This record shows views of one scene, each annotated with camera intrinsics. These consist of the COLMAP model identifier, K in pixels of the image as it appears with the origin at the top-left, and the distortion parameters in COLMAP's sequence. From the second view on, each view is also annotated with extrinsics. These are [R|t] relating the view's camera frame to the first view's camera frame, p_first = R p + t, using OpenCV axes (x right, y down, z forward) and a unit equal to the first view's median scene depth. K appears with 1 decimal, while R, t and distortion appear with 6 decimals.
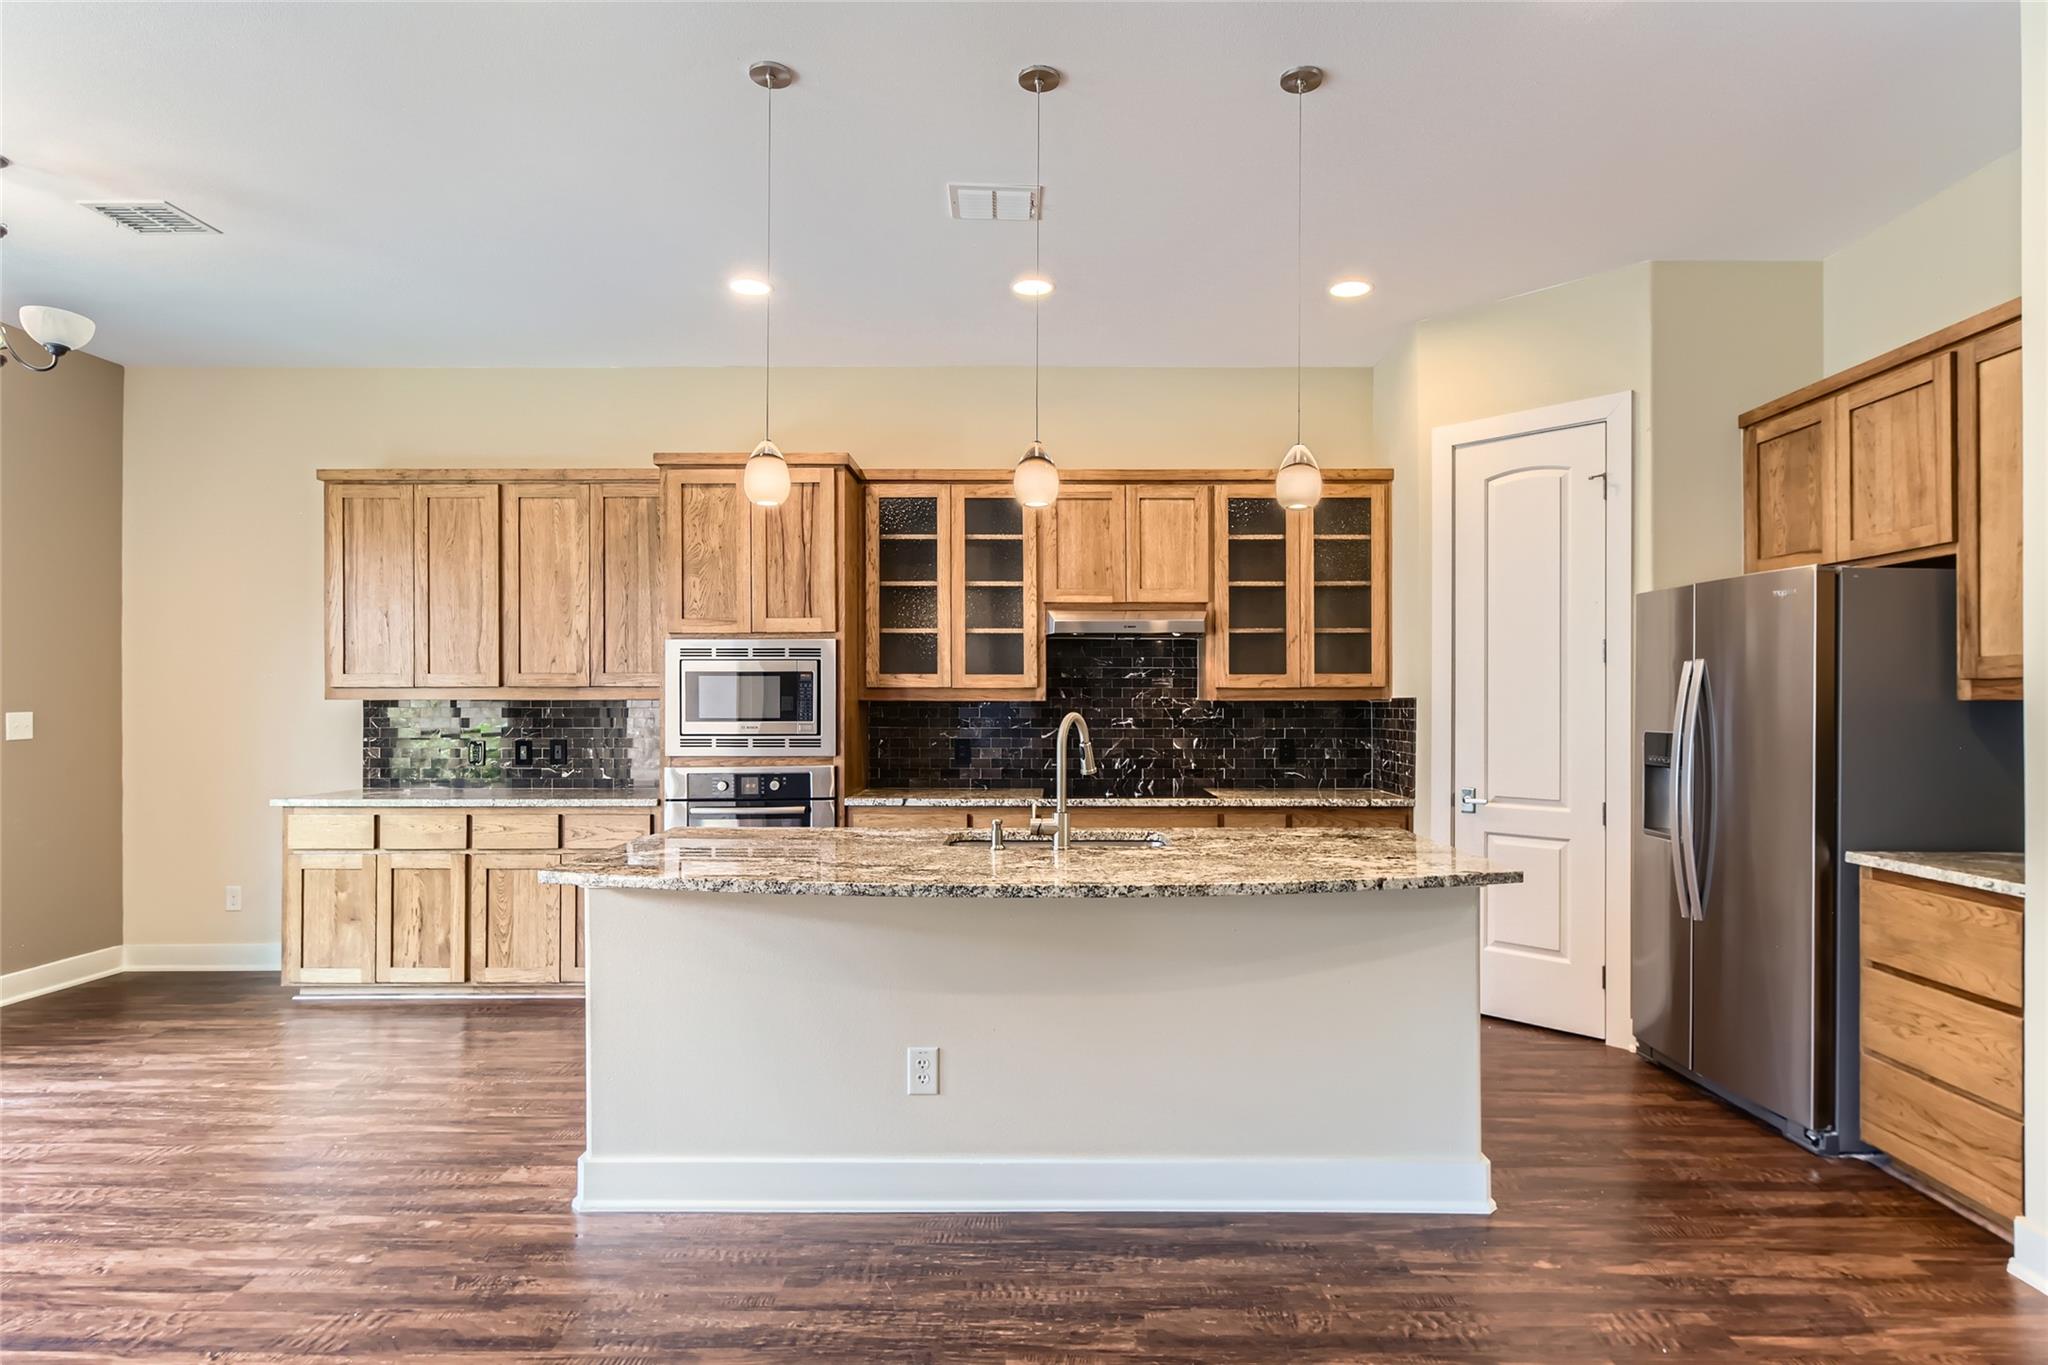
lens RADIAL K [[1077.8, 0, 1026.7], [0, 1077.8, 690.8], [0, 0, 1]] dist [0.000932, 0.000263]
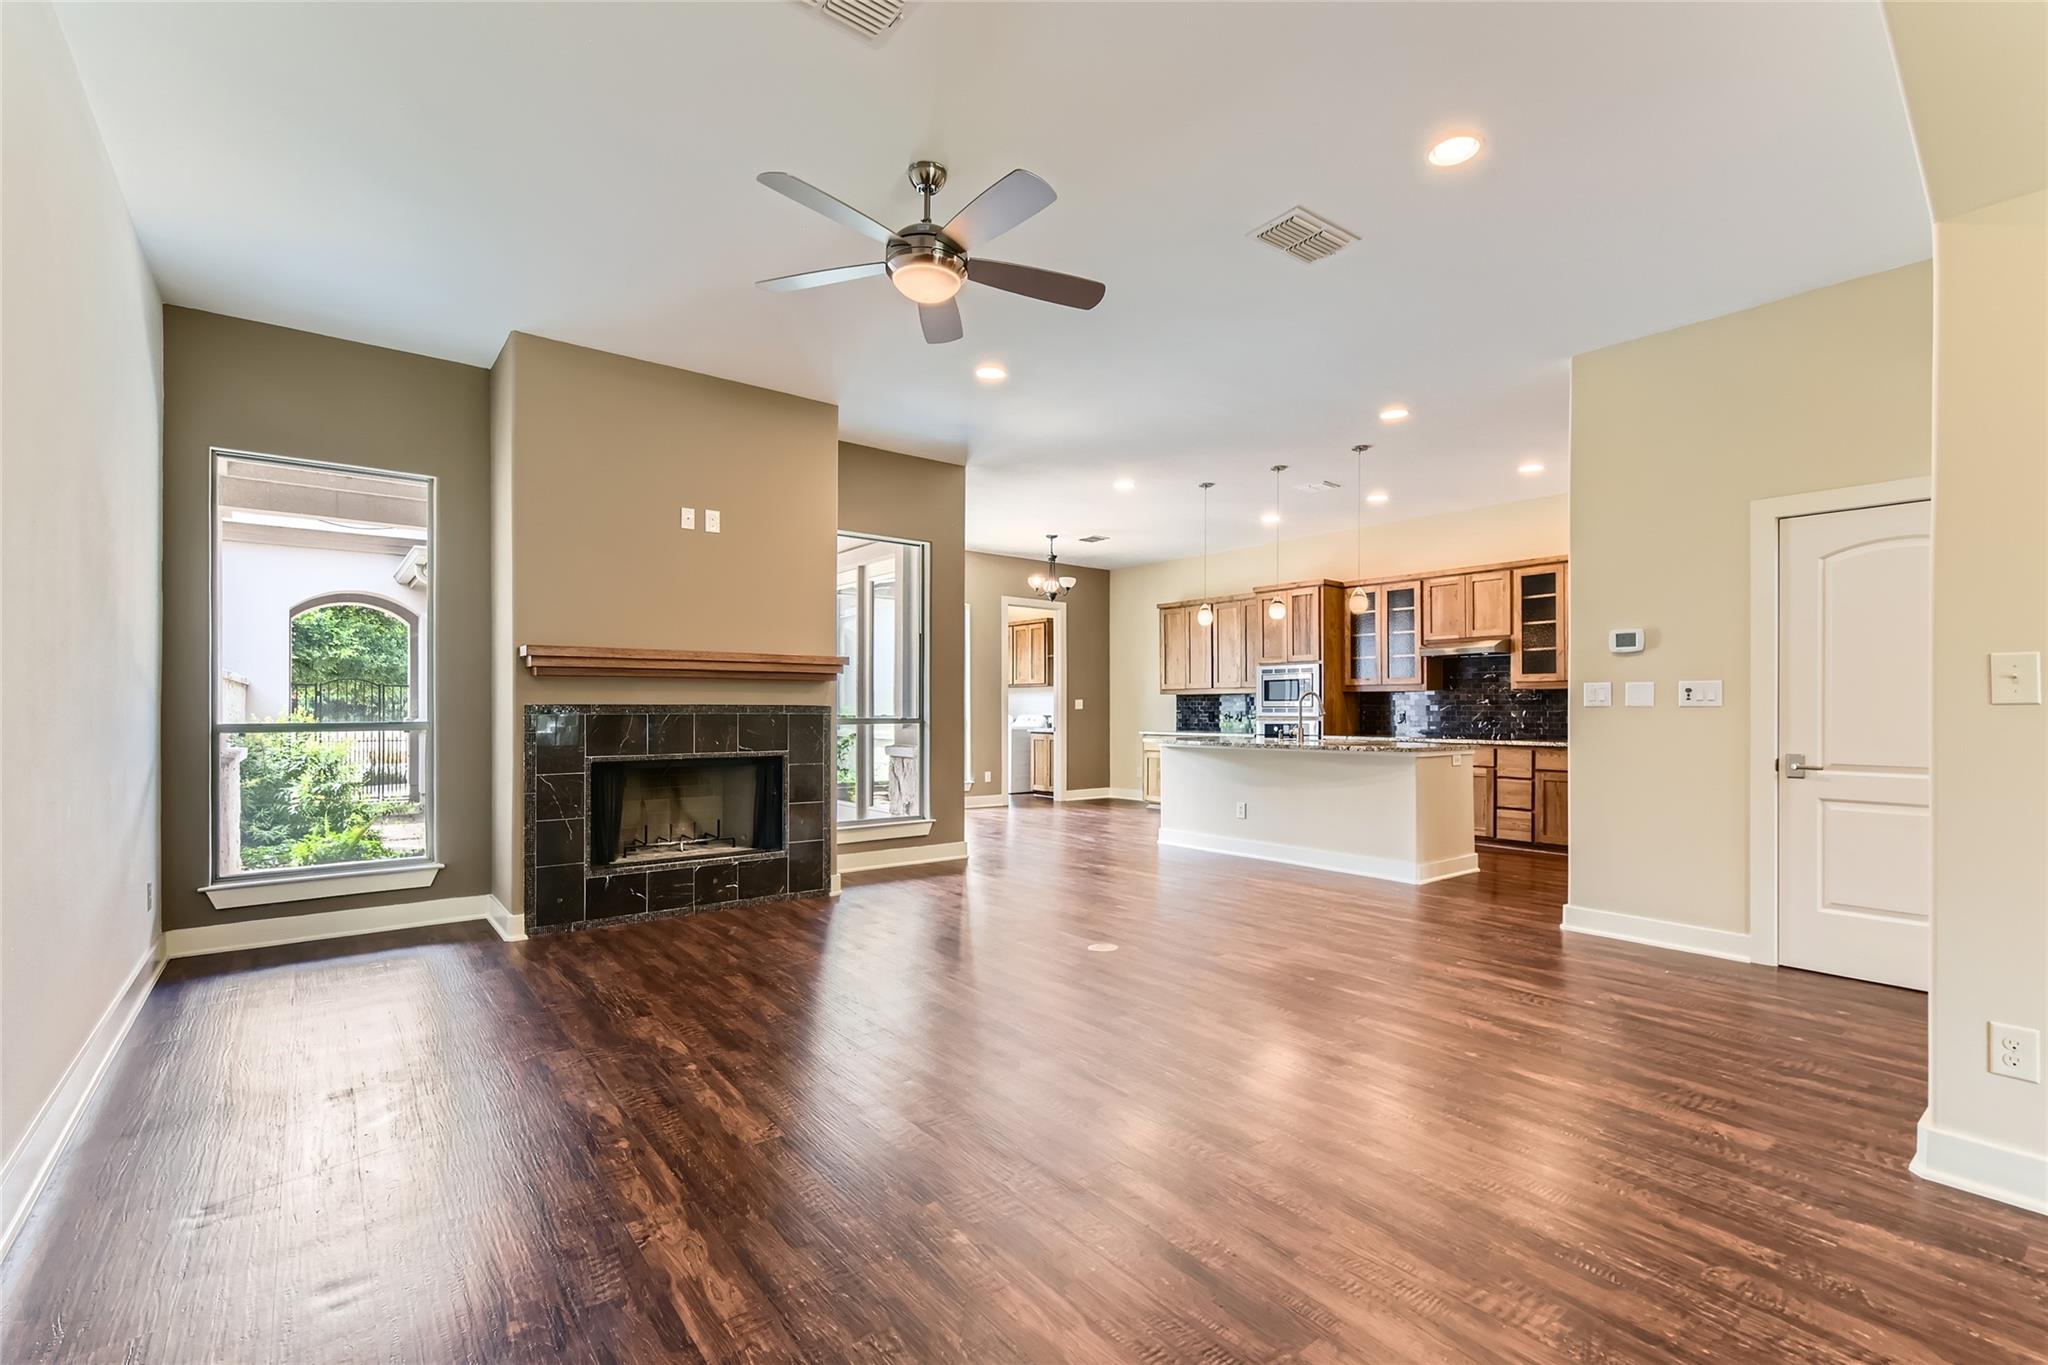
lens RADIAL K [[932.0, 0, 1021.2], [0, 932.0, 680.9], [0, 0, 1]] dist [0.005333, -0.000163]
pose [[0.610159, -0.022759, -0.791952, 0.910042], [0.005767, 0.999688, -0.024286, 0.028609], [0.792258, 0.010251, 0.610100, -0.614311]]
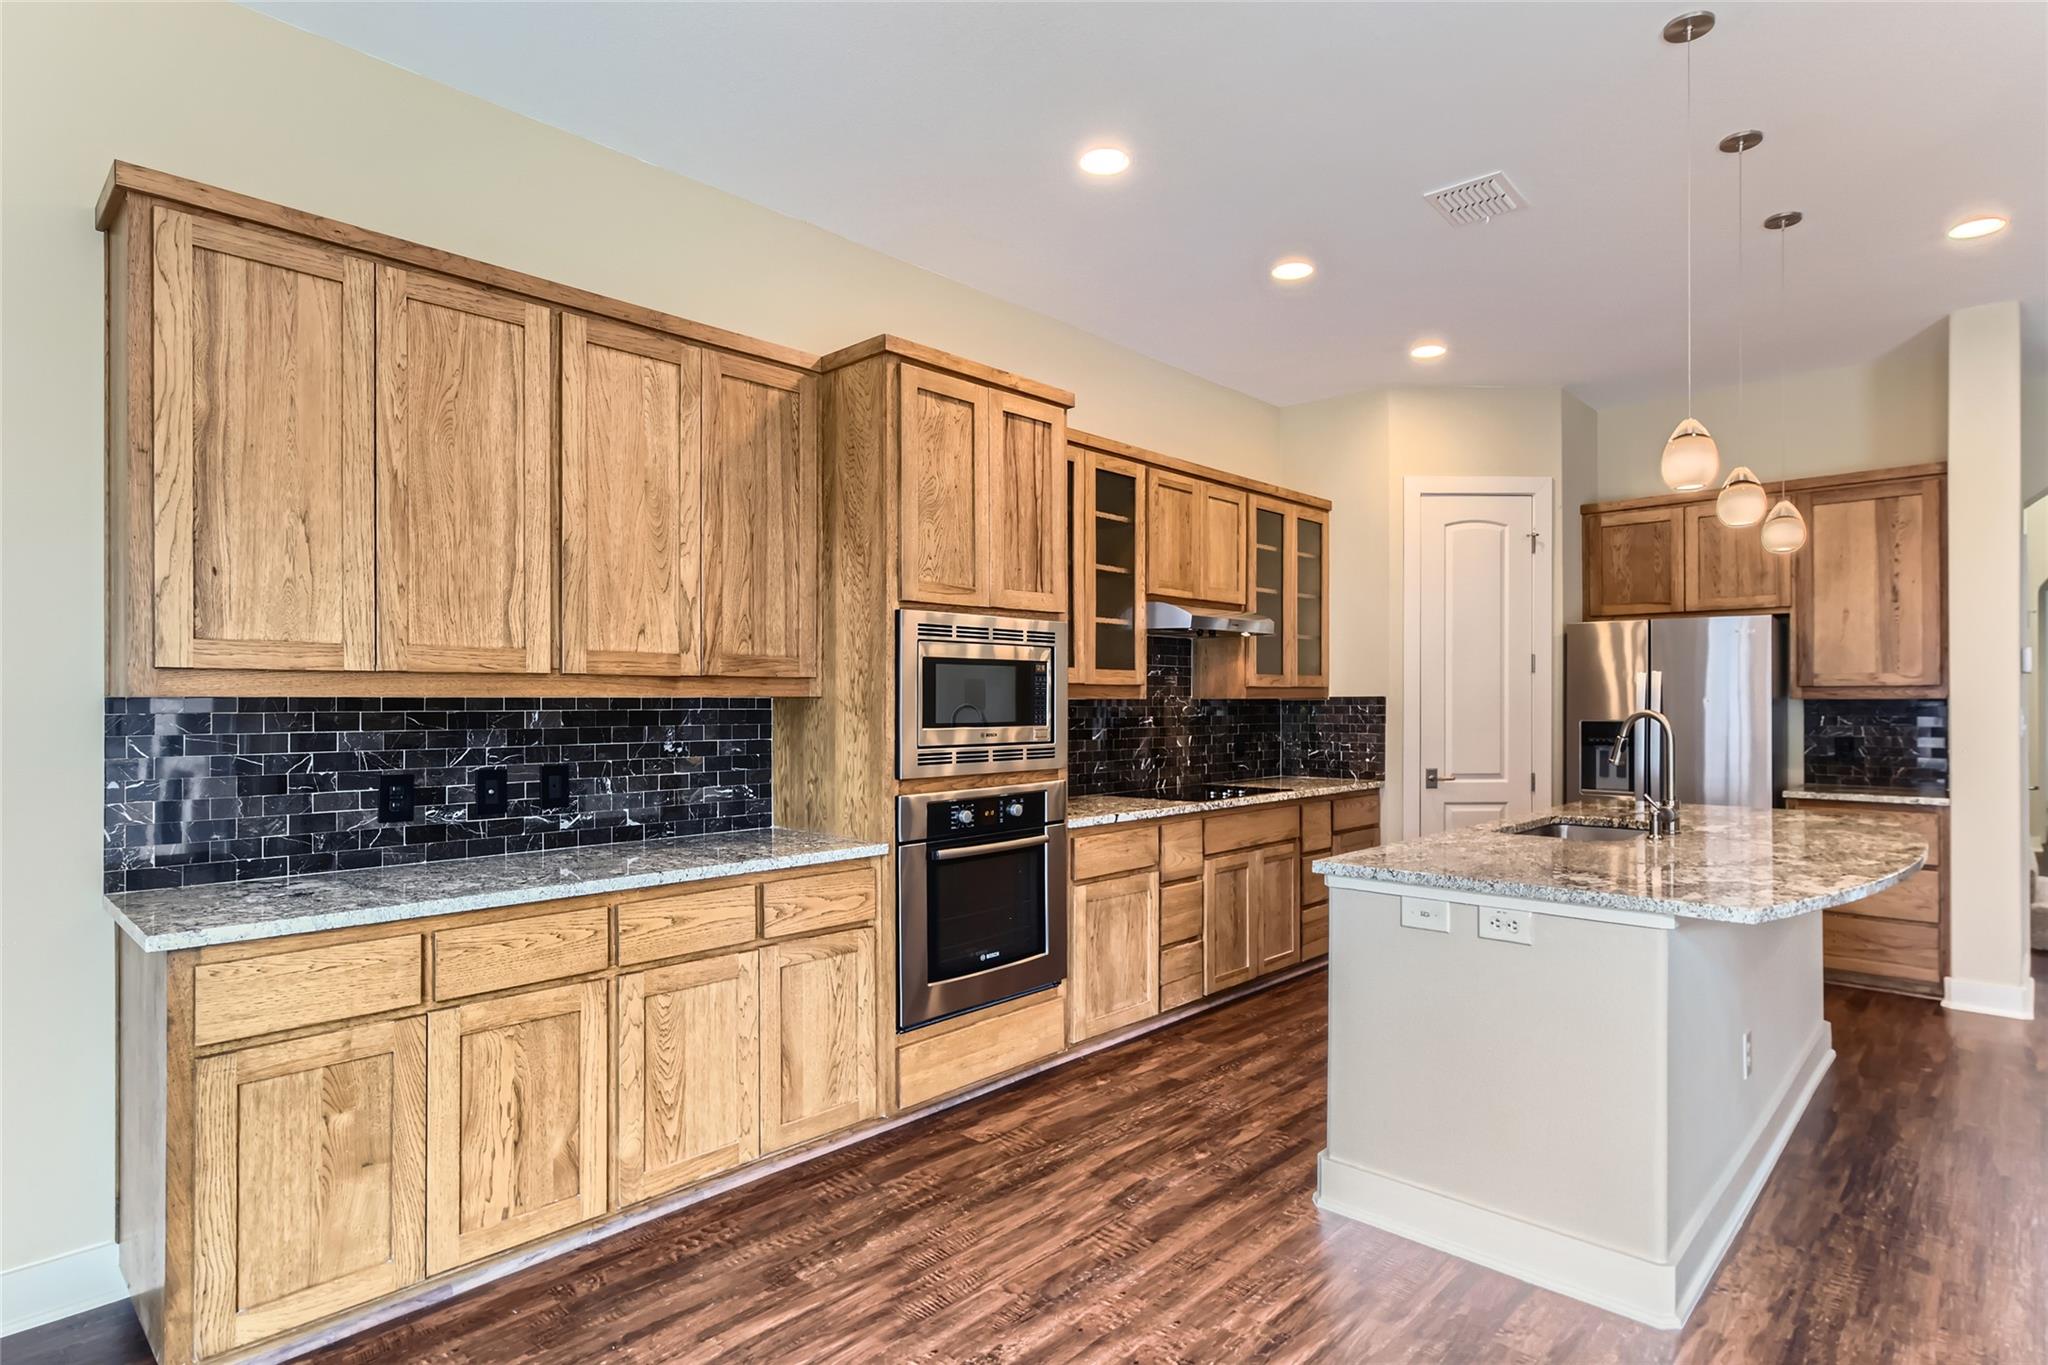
lens RADIAL K [[1071.7, 0, 1034.6], [0, 1071.7, 693.1], [0, 0, 1]] dist [-0.000303, 0.001395]
pose [[0.675813, 0.004712, 0.737058, -0.735923], [-0.006801, 0.999977, -0.000157, 0.004894], [-0.737041, -0.004906, 0.675830, 0.448222]]
